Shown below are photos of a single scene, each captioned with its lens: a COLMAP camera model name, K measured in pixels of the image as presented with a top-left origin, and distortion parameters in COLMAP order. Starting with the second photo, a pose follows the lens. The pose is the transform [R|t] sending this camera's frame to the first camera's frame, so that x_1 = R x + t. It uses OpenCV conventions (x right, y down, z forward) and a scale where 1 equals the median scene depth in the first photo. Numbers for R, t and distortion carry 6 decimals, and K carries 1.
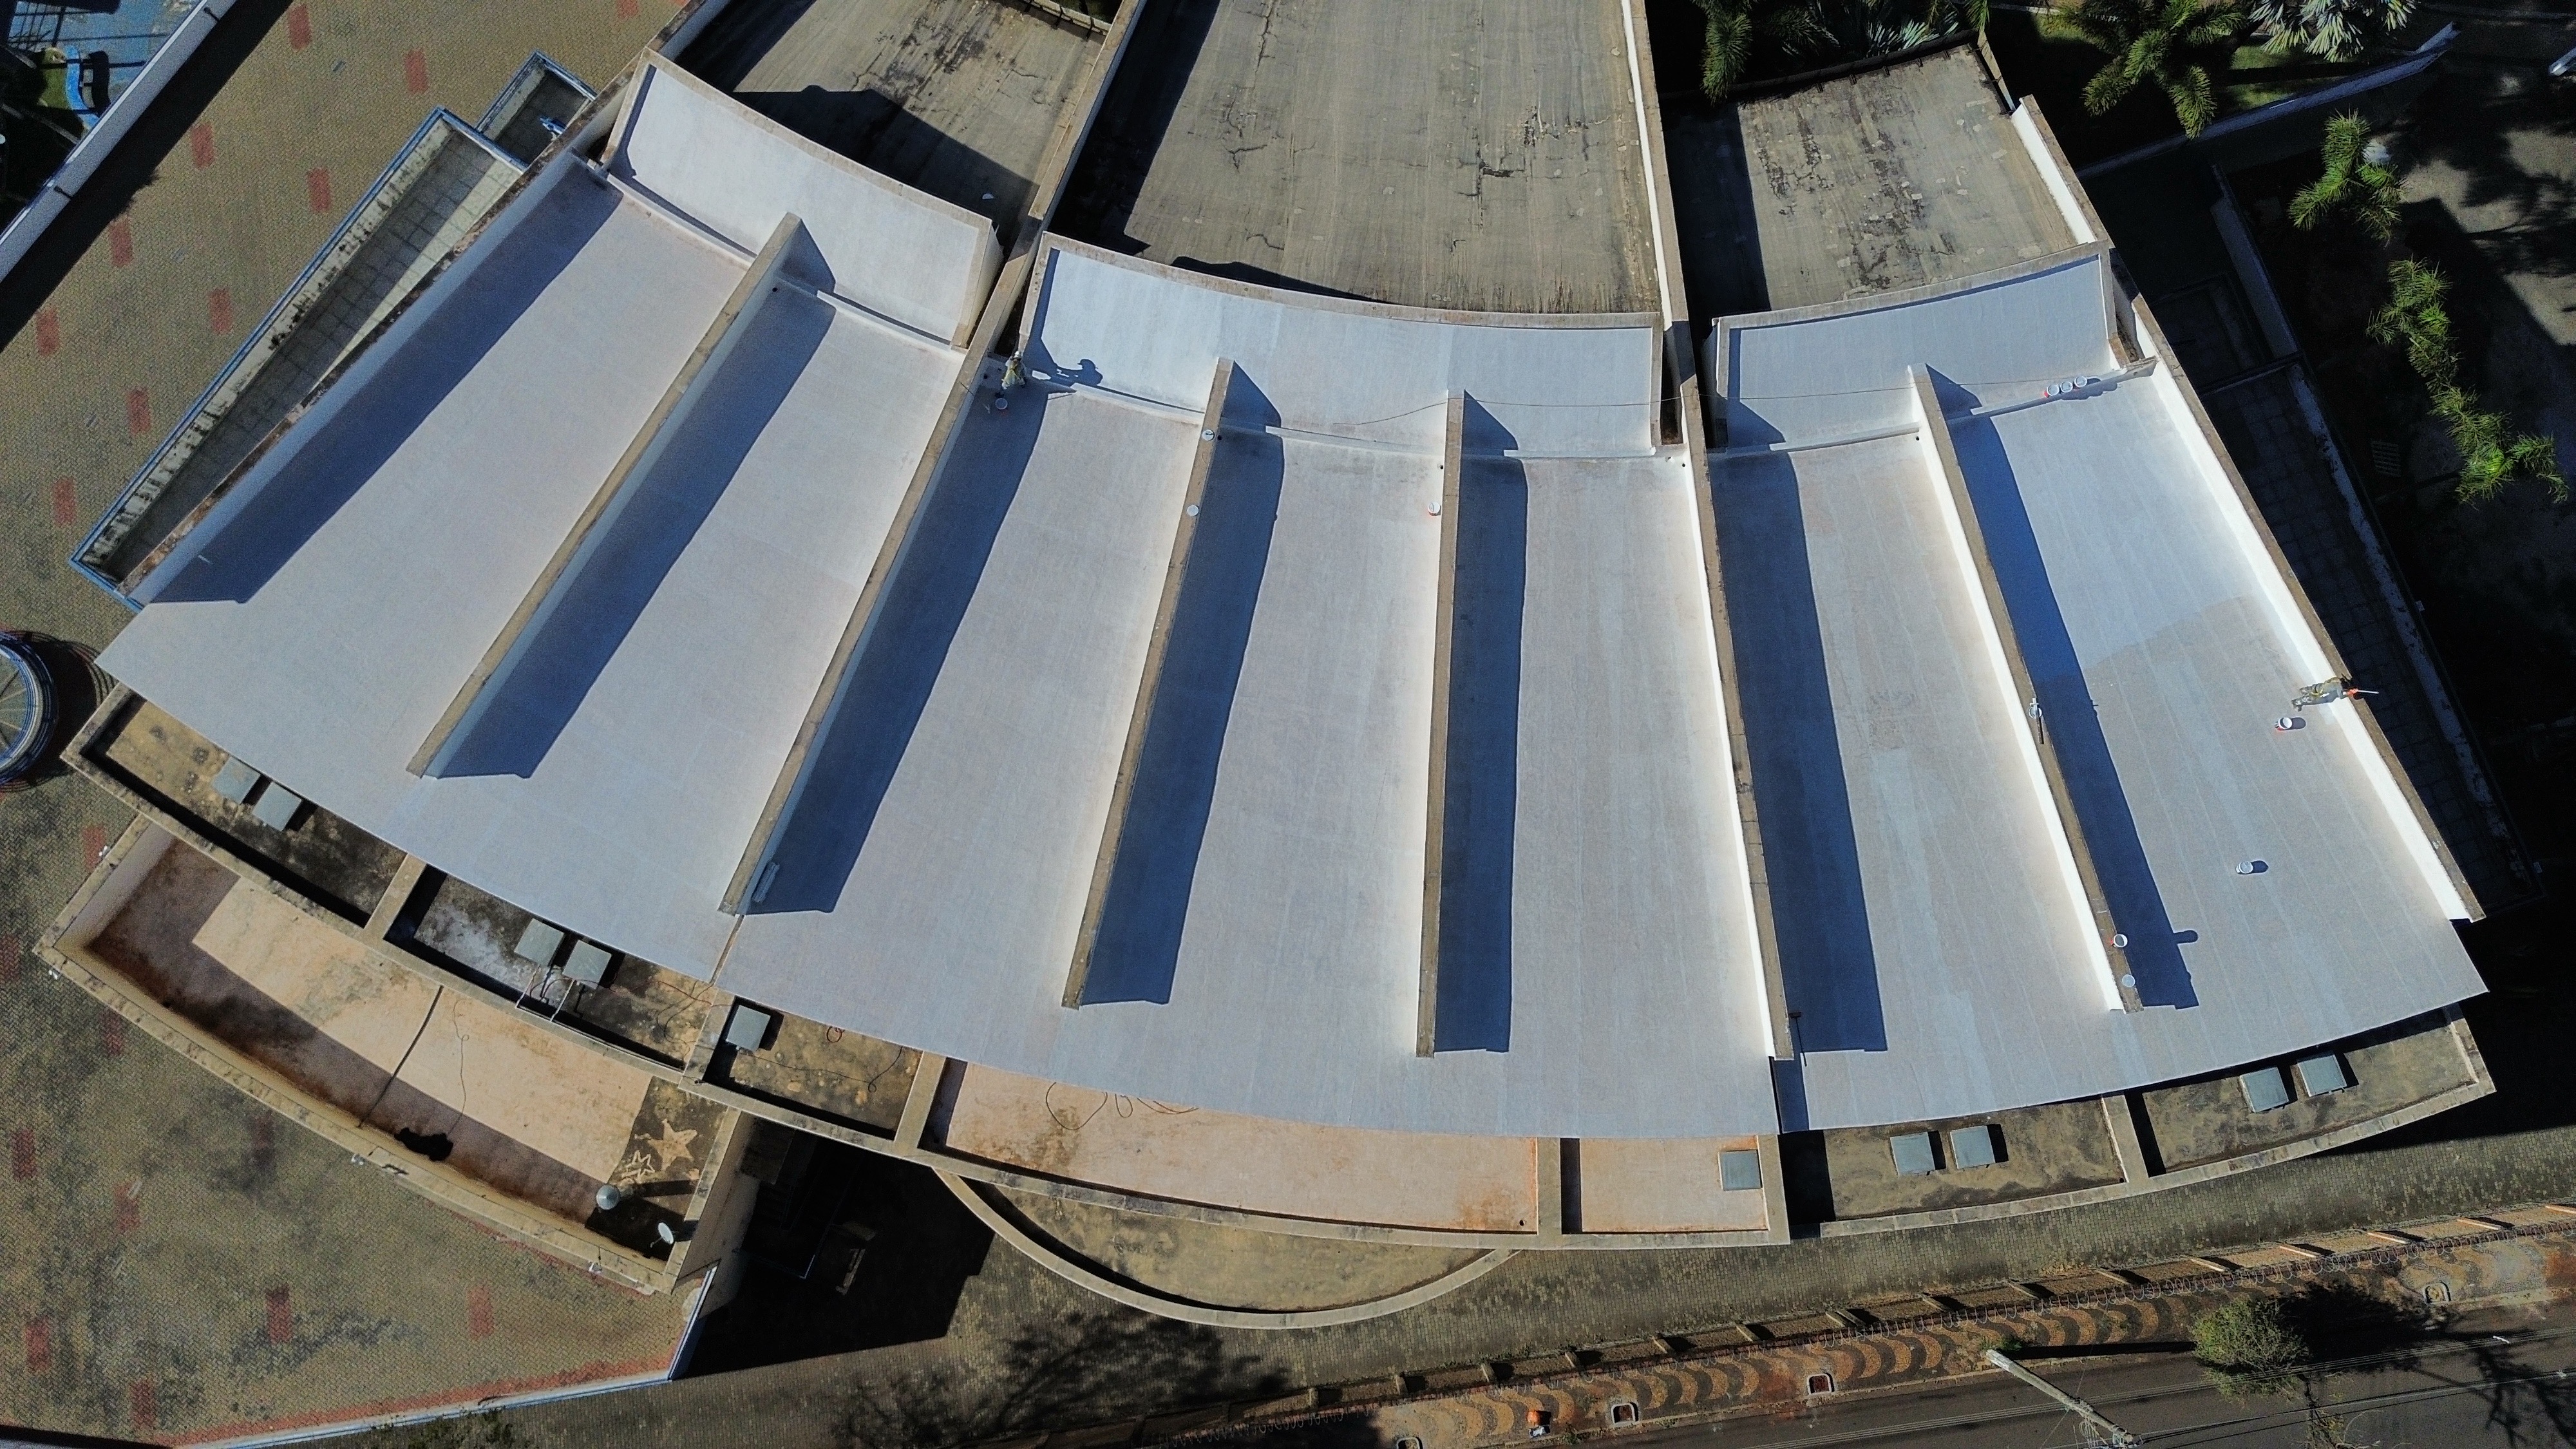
lens RADIAL K [[1825.0, 0, 1292.8], [0, 1825.0, 723.0], [0, 0, 1]] dist [0.069420, -0.070278]
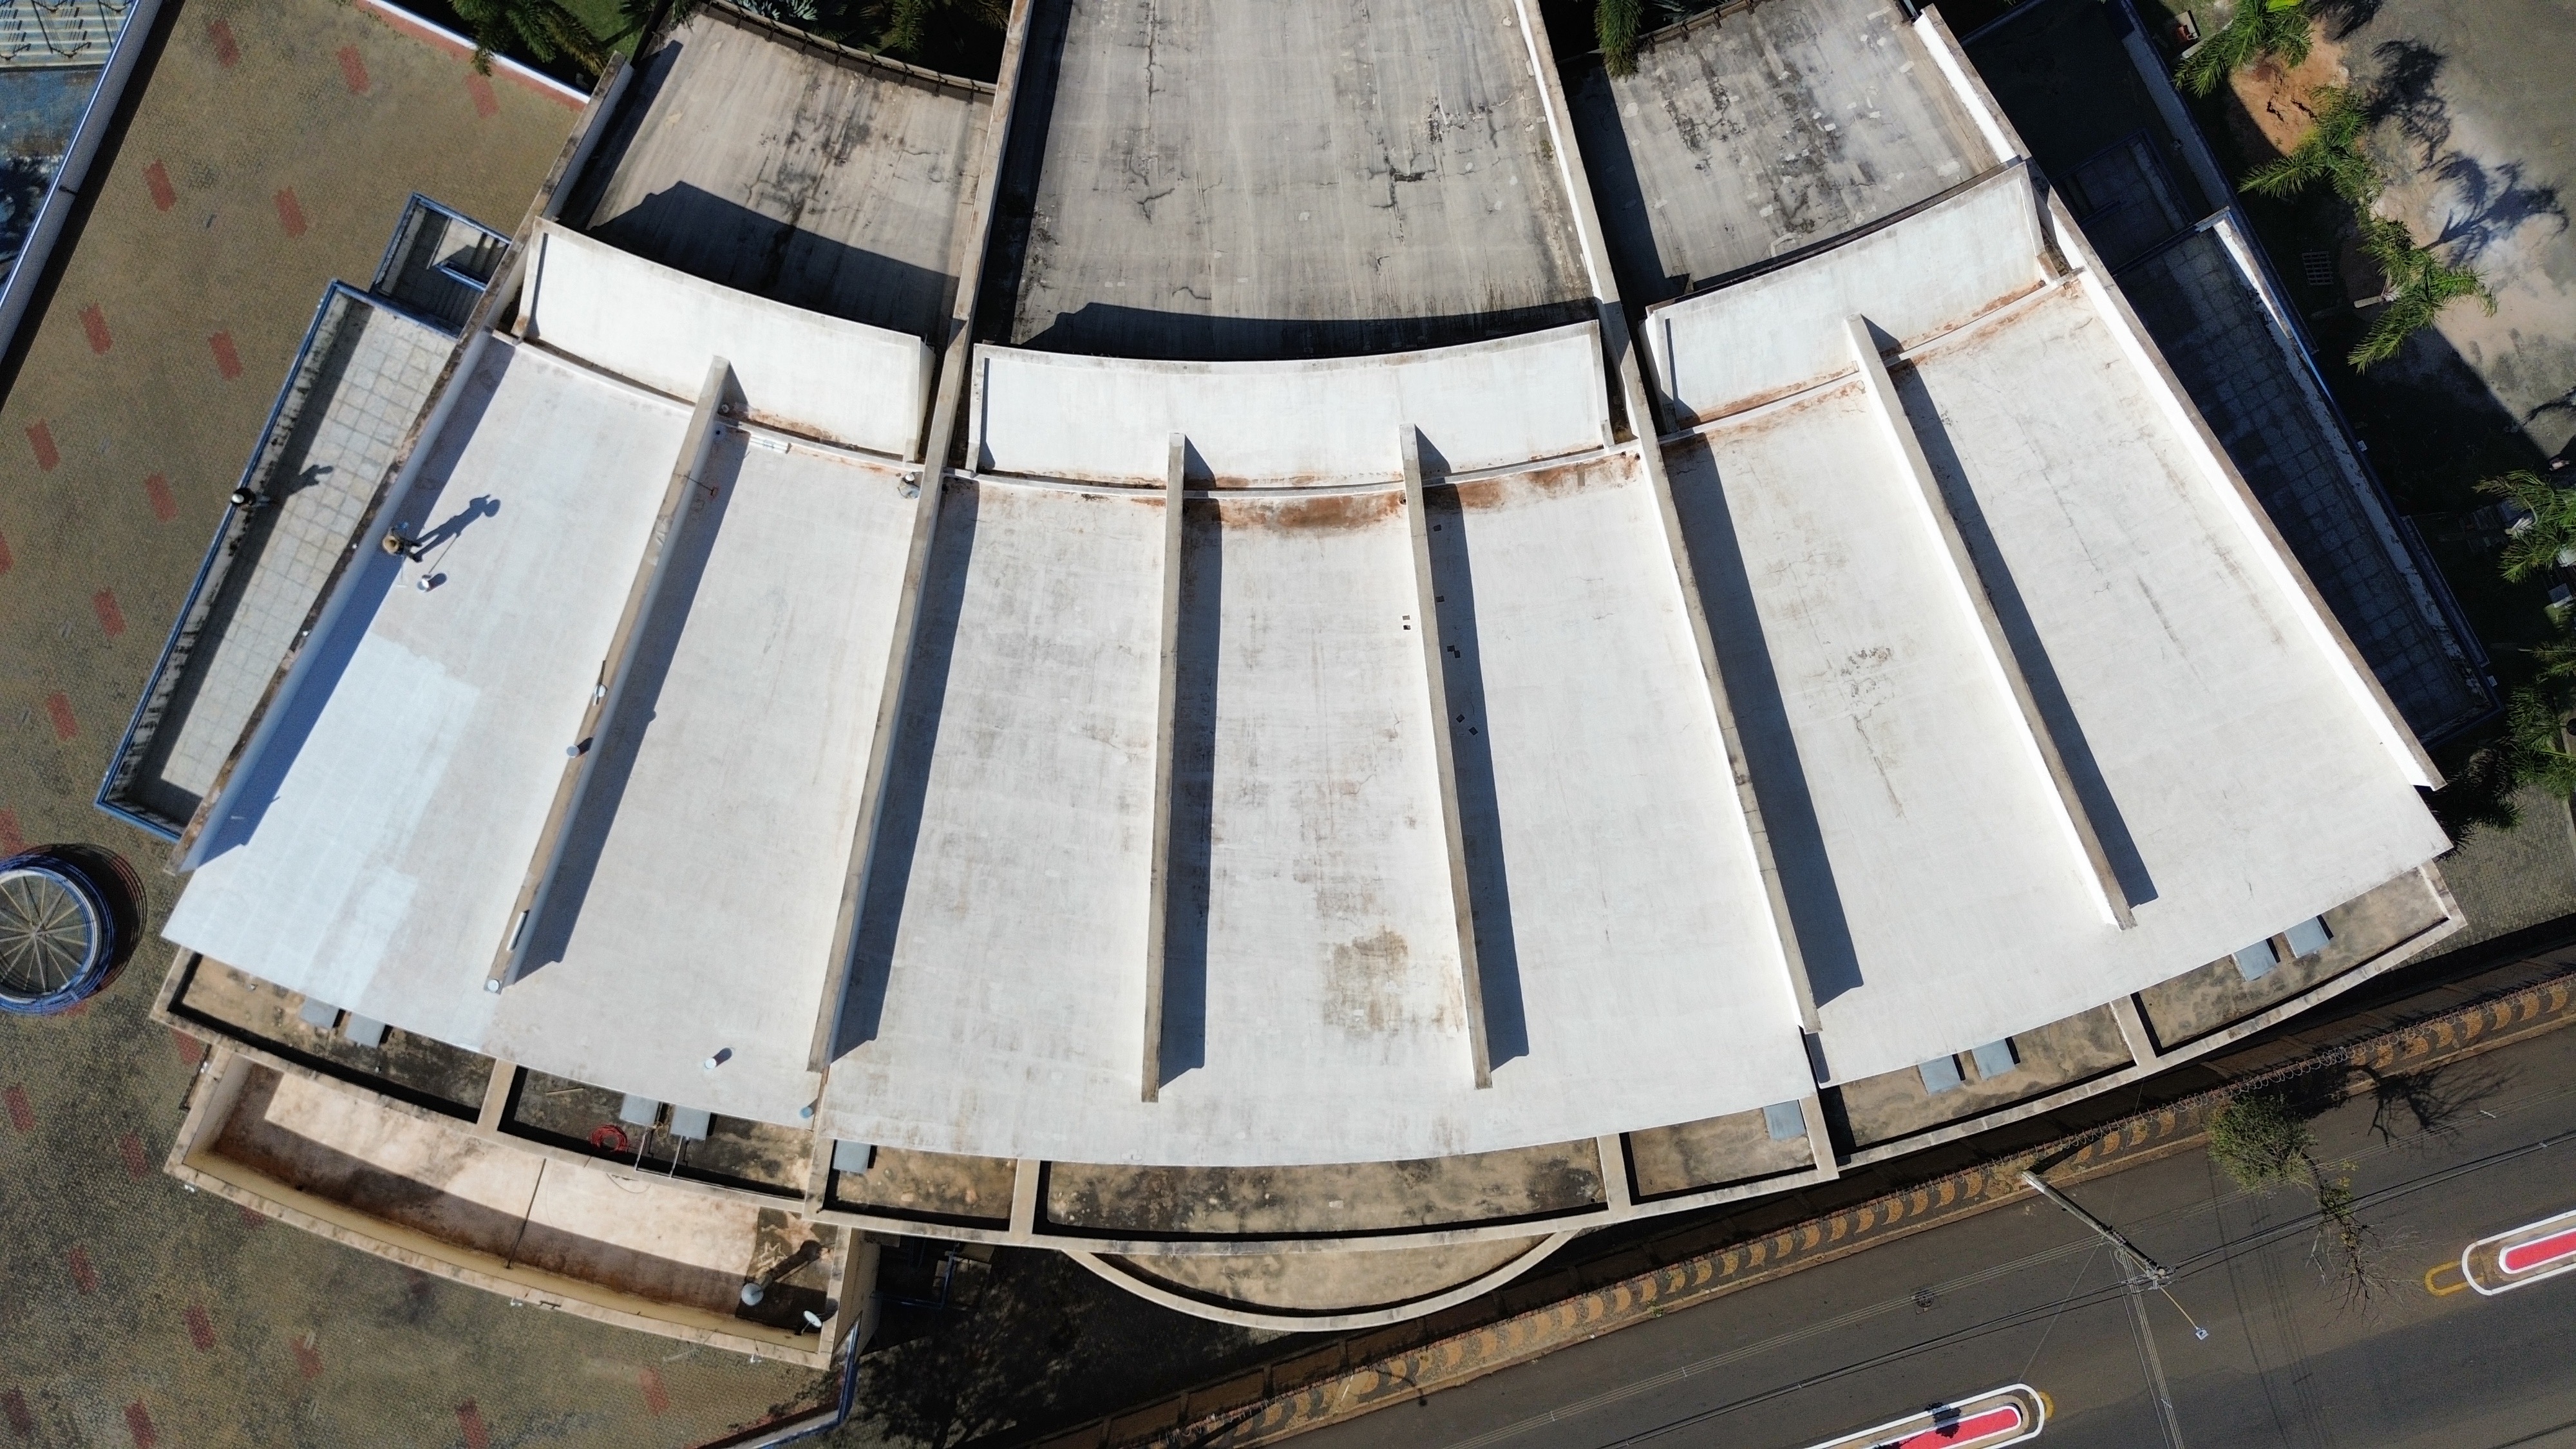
lens RADIAL K [[1825.0, 0, 1295.7], [0, 1825.0, 725.5], [0, 0, 1]] dist [0.069420, -0.070278]
pose [[0.984859, -0.173354, -0.001048, 0.001206], [0.171225, 0.971783, 0.162231, -0.184007], [-0.027105, -0.159954, 0.986752, -0.020425]]
